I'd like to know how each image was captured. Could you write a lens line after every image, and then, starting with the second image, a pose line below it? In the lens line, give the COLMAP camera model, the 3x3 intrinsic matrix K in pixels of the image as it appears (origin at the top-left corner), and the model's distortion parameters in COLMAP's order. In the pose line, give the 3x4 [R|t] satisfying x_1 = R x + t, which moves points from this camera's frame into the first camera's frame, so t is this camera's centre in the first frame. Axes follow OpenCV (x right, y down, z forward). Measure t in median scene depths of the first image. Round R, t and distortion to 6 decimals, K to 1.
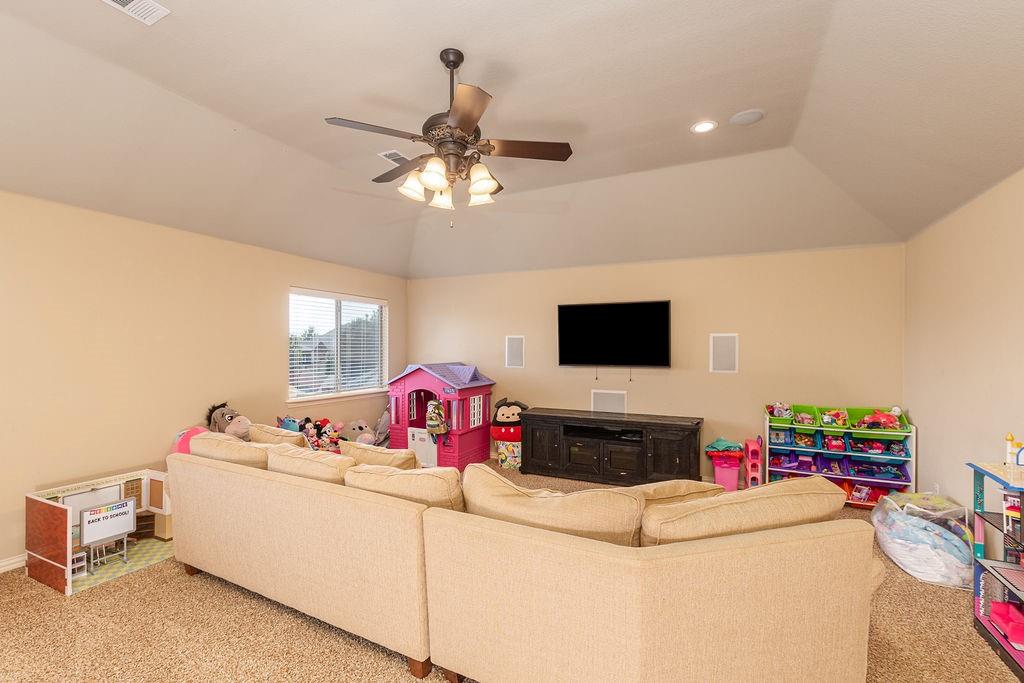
lens RADIAL K [[452.9, 0, 511.4], [0, 452.9, 345.4], [0, 0, 1]] dist [0.006941, -0.001739]
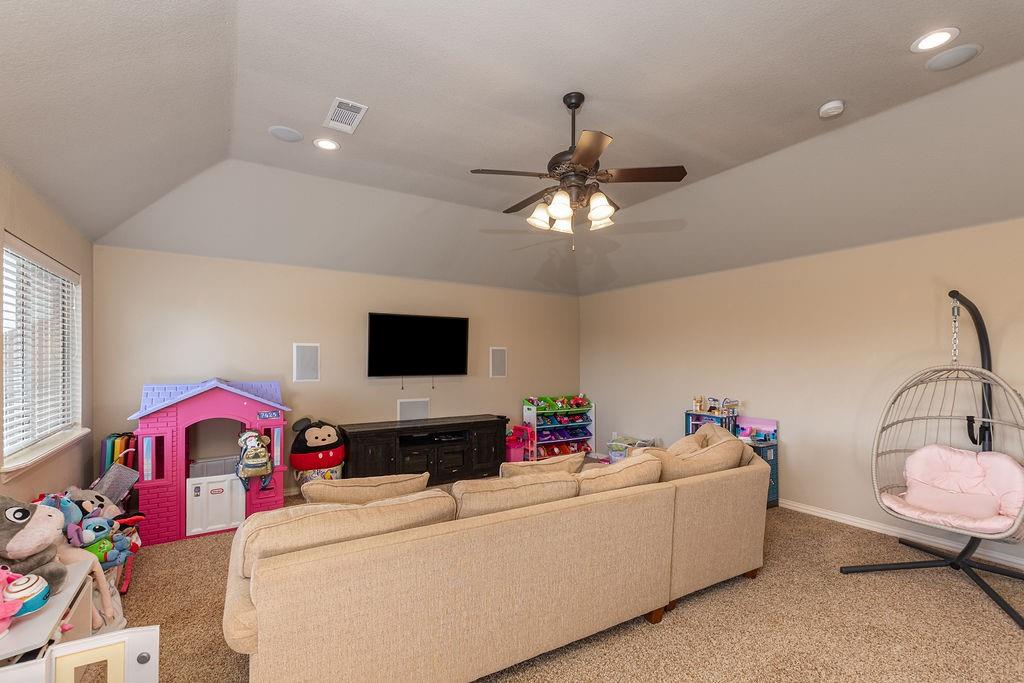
lens RADIAL K [[452.9, 0, 508.9], [0, 452.9, 350.0], [0, 0, 1]] dist [0.006941, -0.001739]
pose [[0.526422, 0.016495, 0.850064, -0.571823], [-0.006542, 0.999861, -0.015350, 0.001424], [-0.850198, 0.002519, 0.526456, 0.267828]]
